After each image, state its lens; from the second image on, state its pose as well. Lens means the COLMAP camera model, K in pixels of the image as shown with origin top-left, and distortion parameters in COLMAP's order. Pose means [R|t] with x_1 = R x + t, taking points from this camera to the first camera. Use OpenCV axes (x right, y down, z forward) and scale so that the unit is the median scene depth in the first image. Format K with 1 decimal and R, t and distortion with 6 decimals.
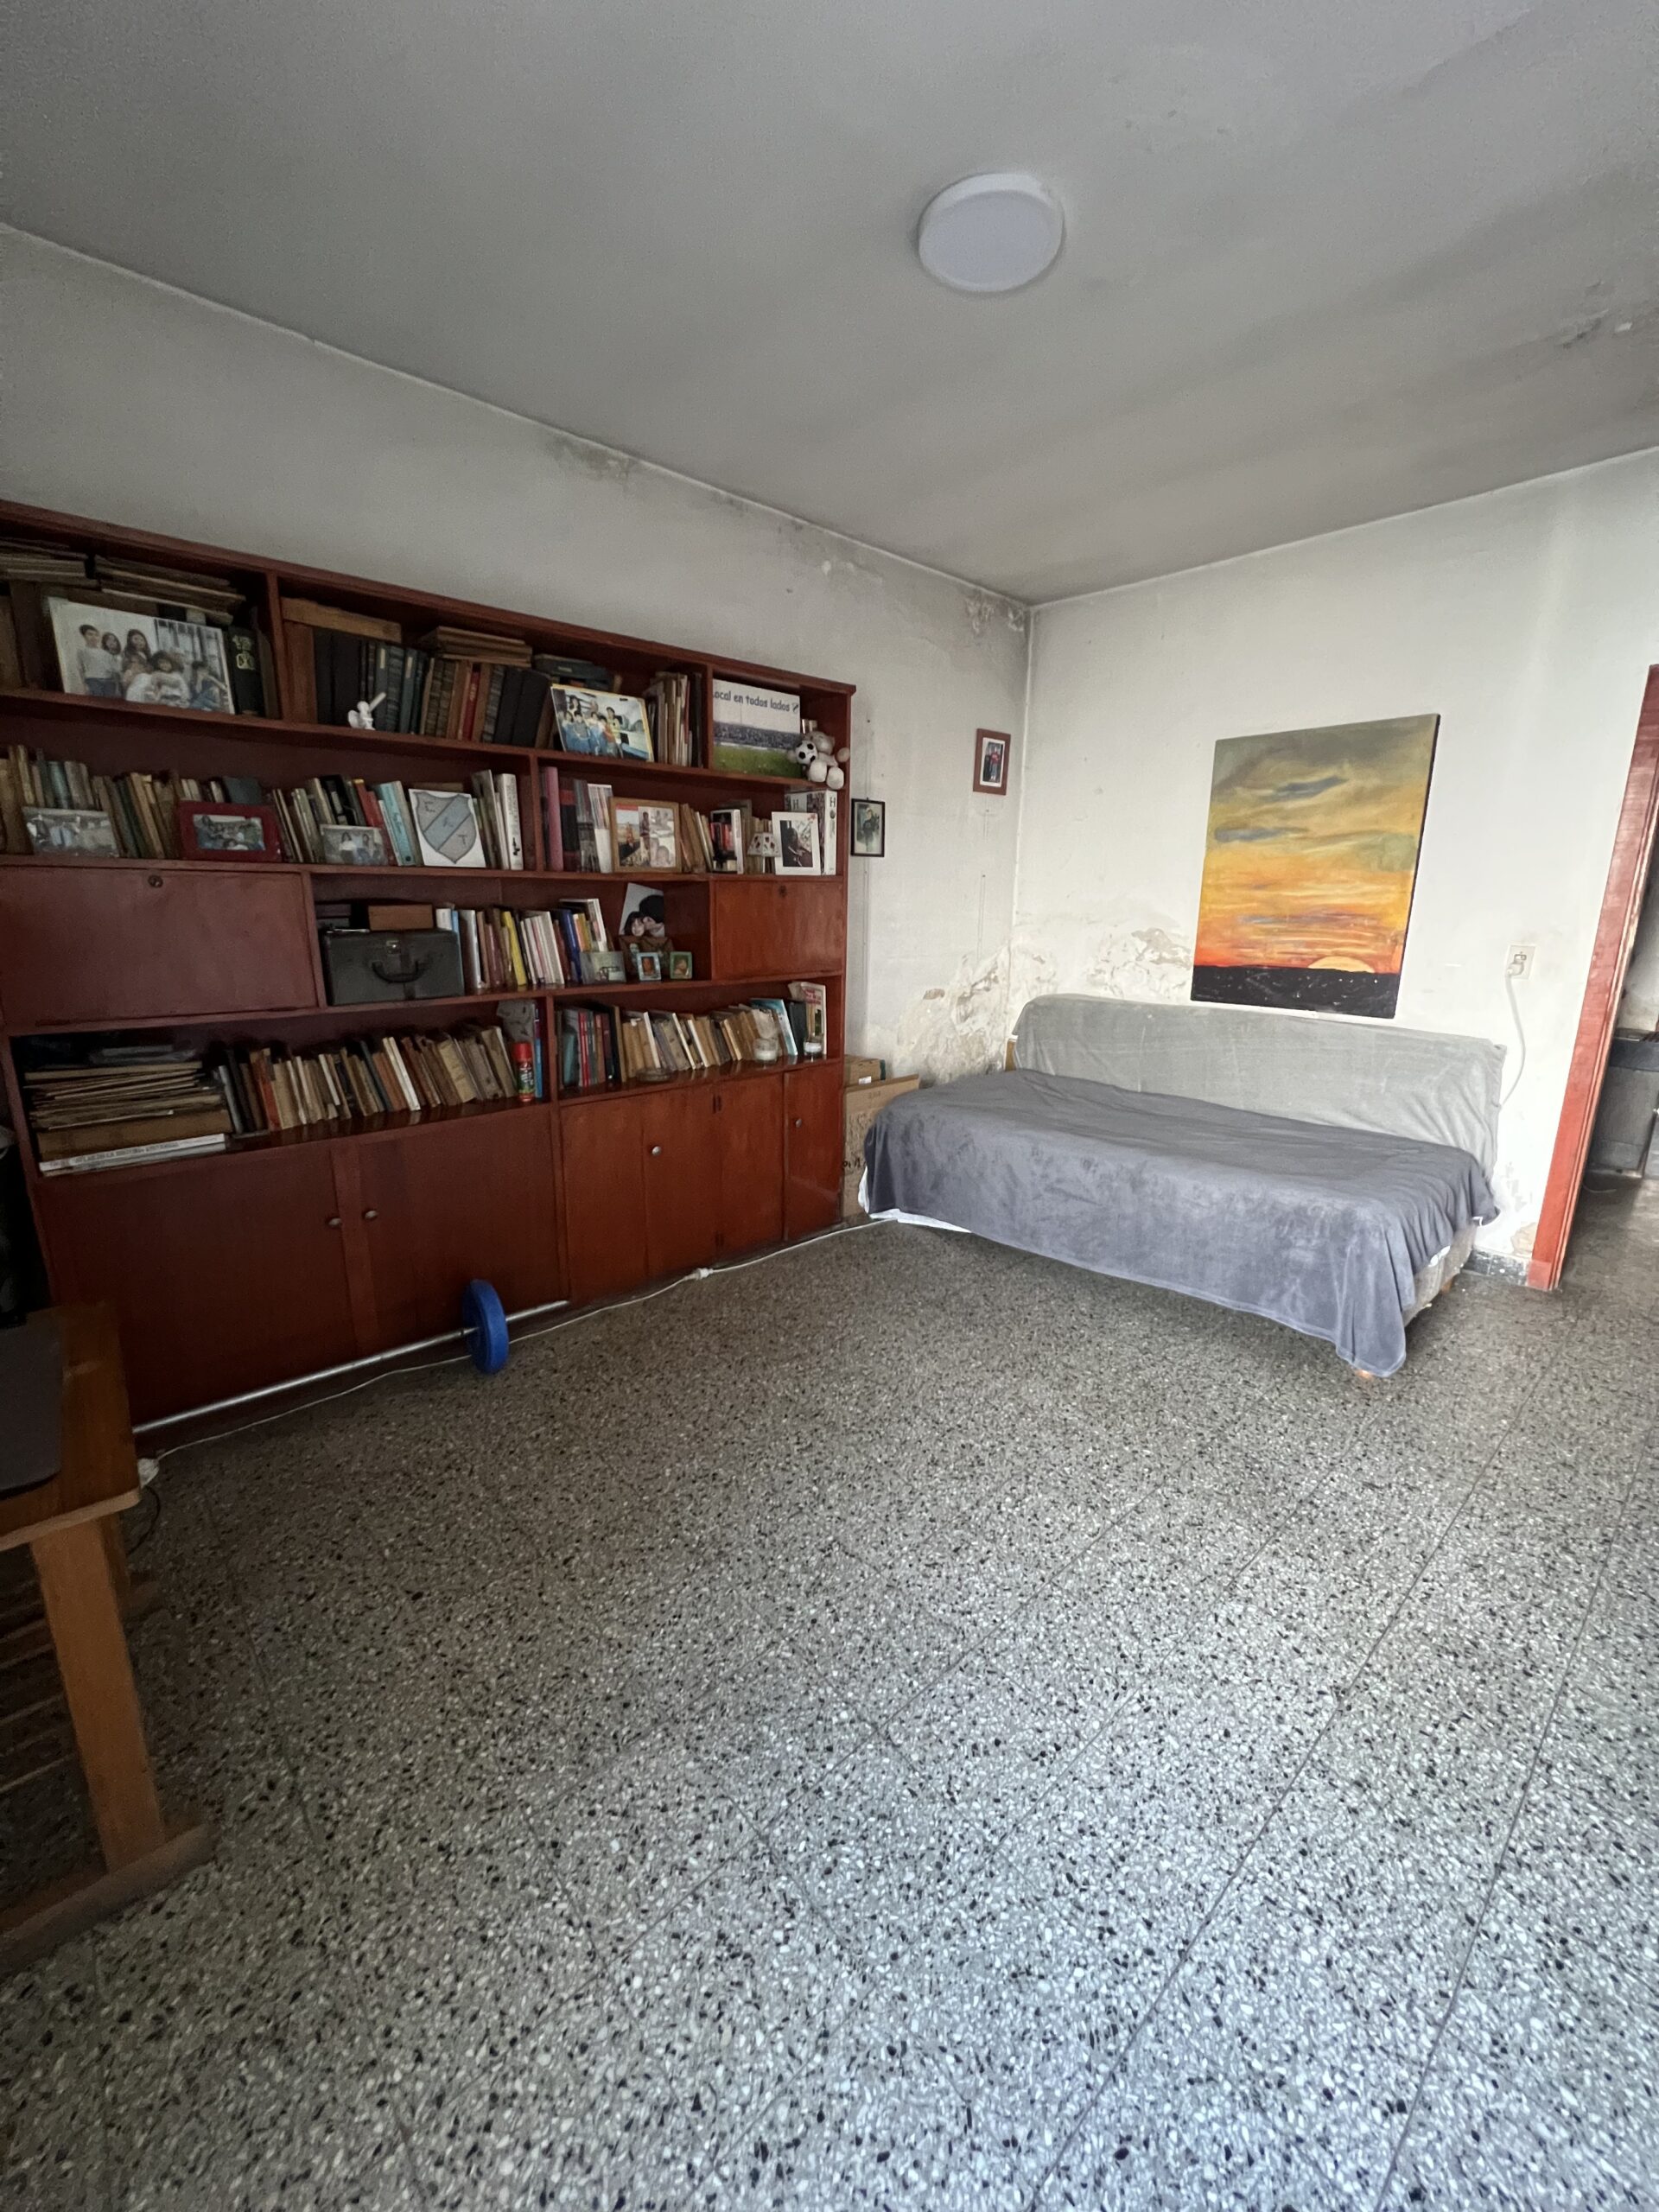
lens RADIAL K [[883.6, 0, 831.9], [0, 883.6, 1105.0], [0, 0, 1]] dist [-0.002532, 0.000522]
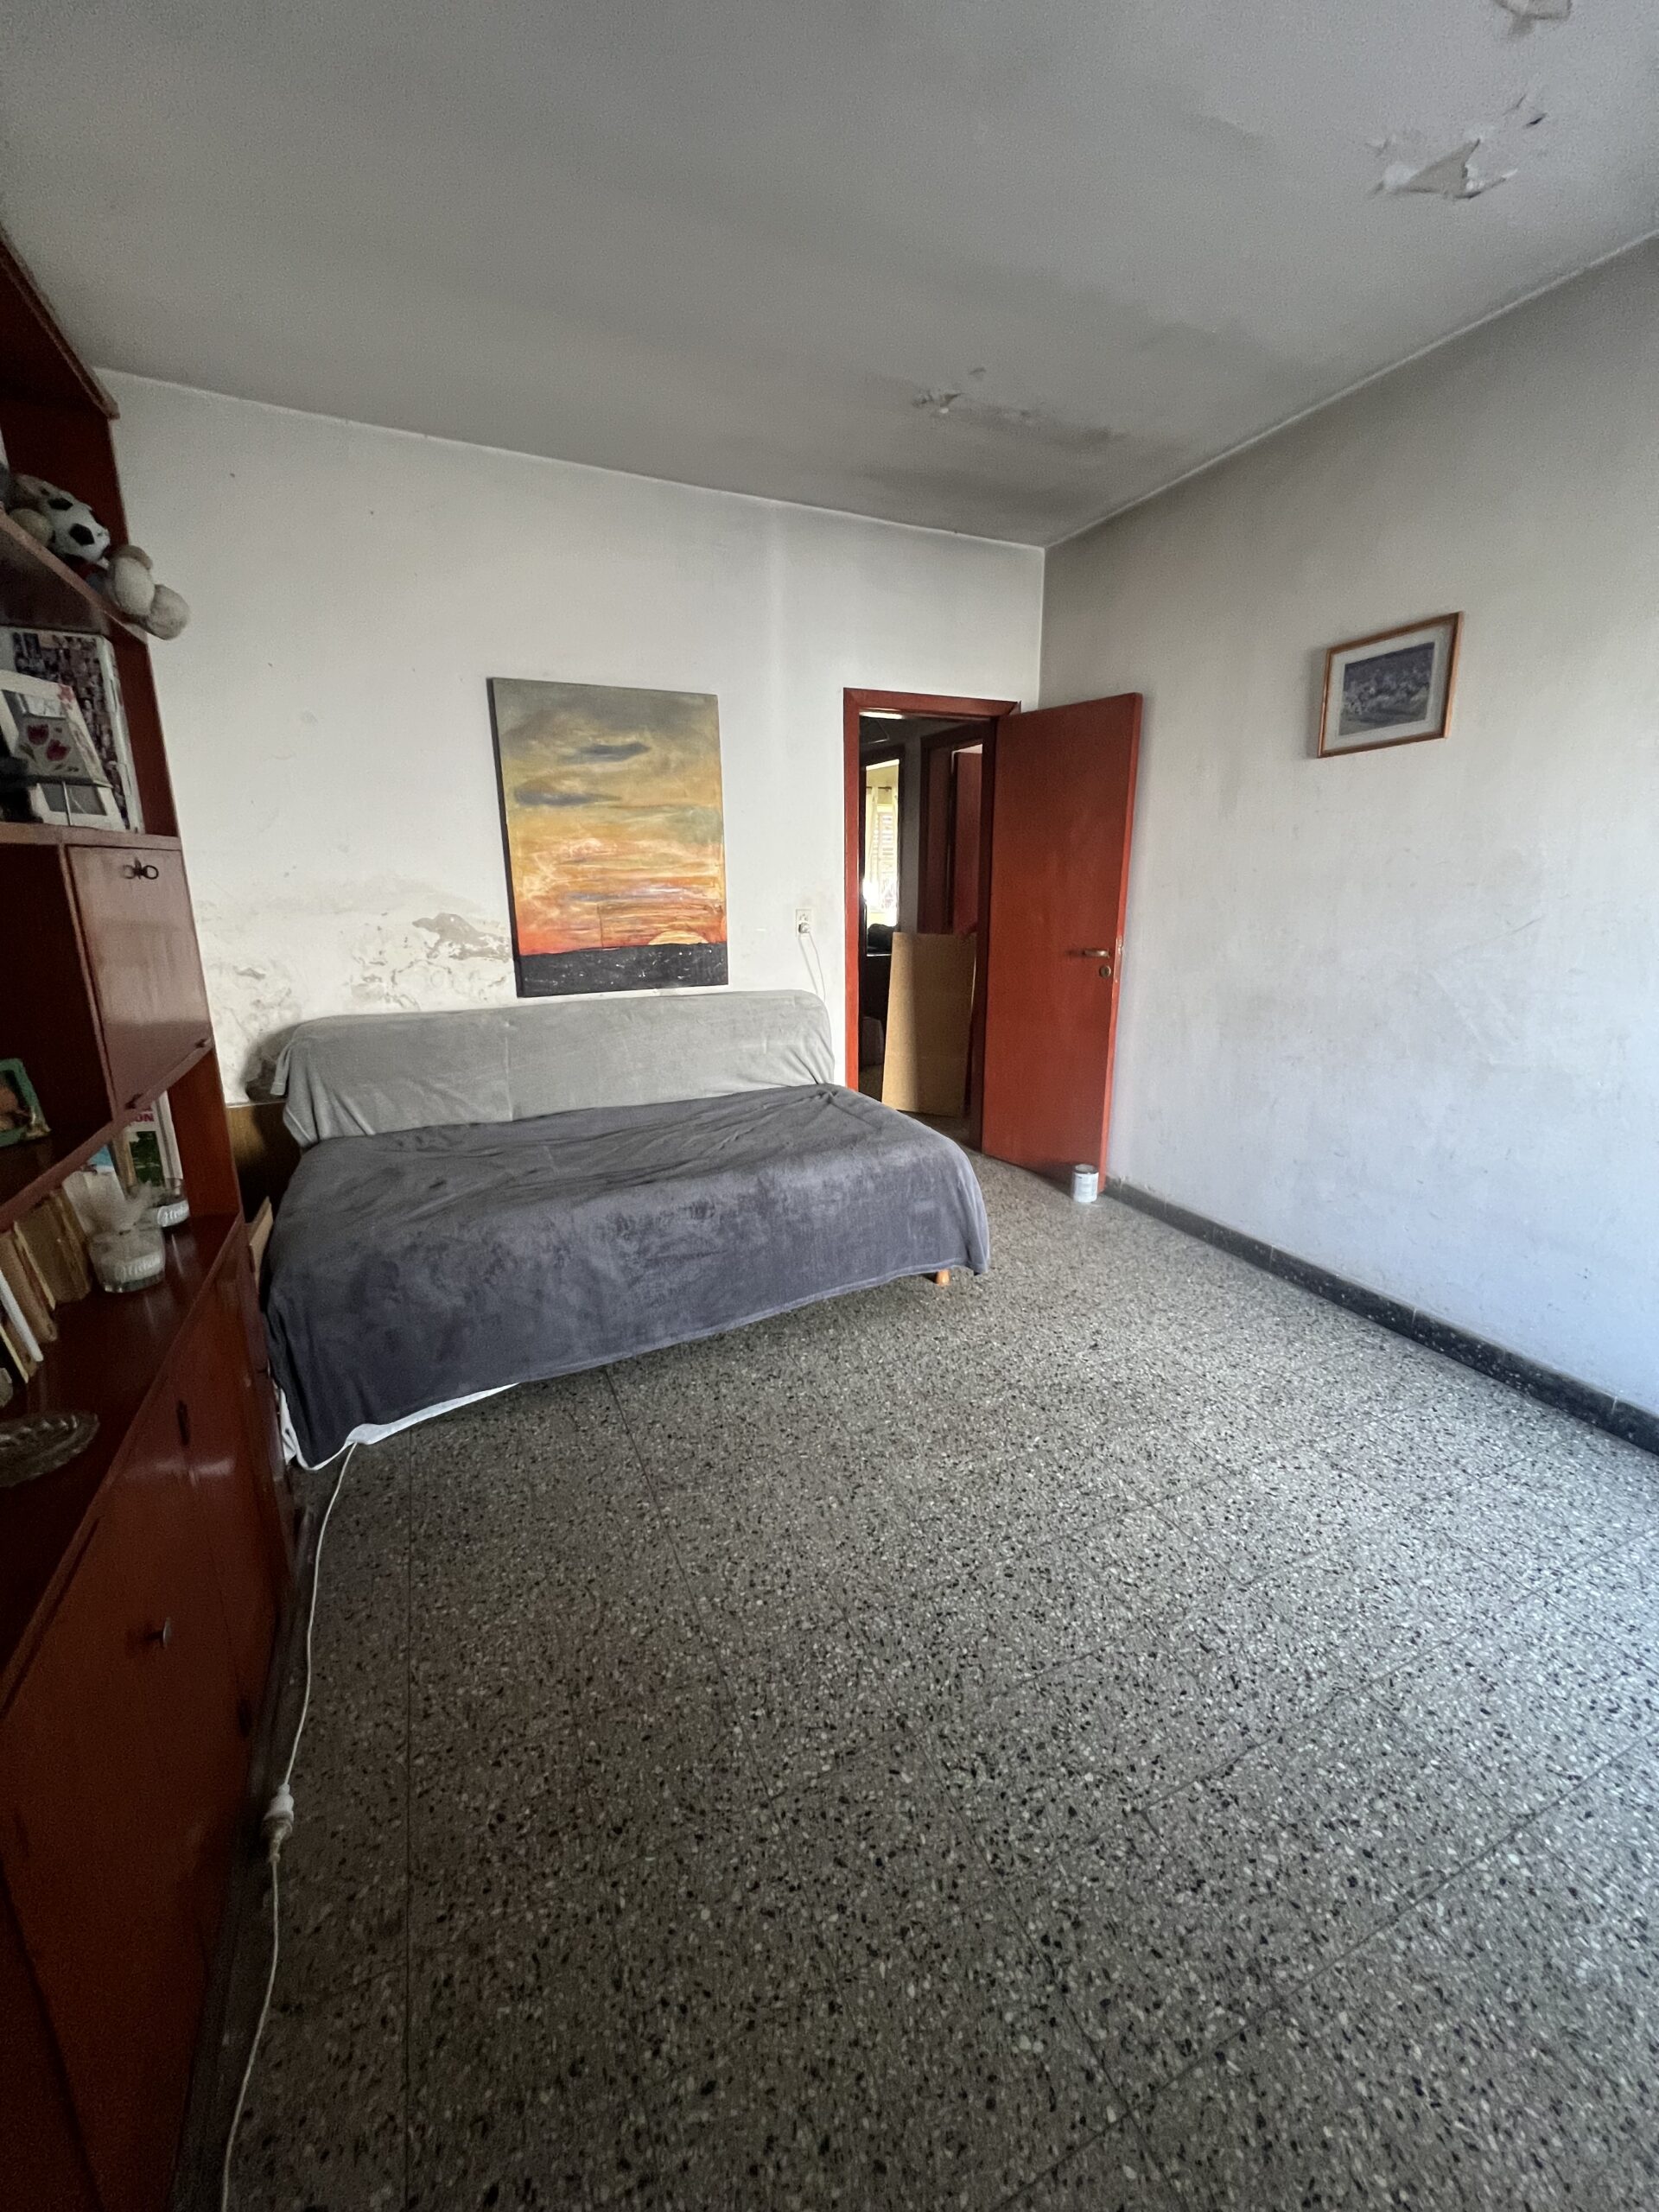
lens RADIAL K [[883.6, 0, 832.2], [0, 883.6, 1103.6], [0, 0, 1]] dist [-0.002532, 0.000522]
pose [[0.296434, -0.254454, 0.920532, -0.353806], [0.229498, 0.954591, 0.189964, -0.137715], [-0.927069, 0.154949, 0.341370, 0.557368]]
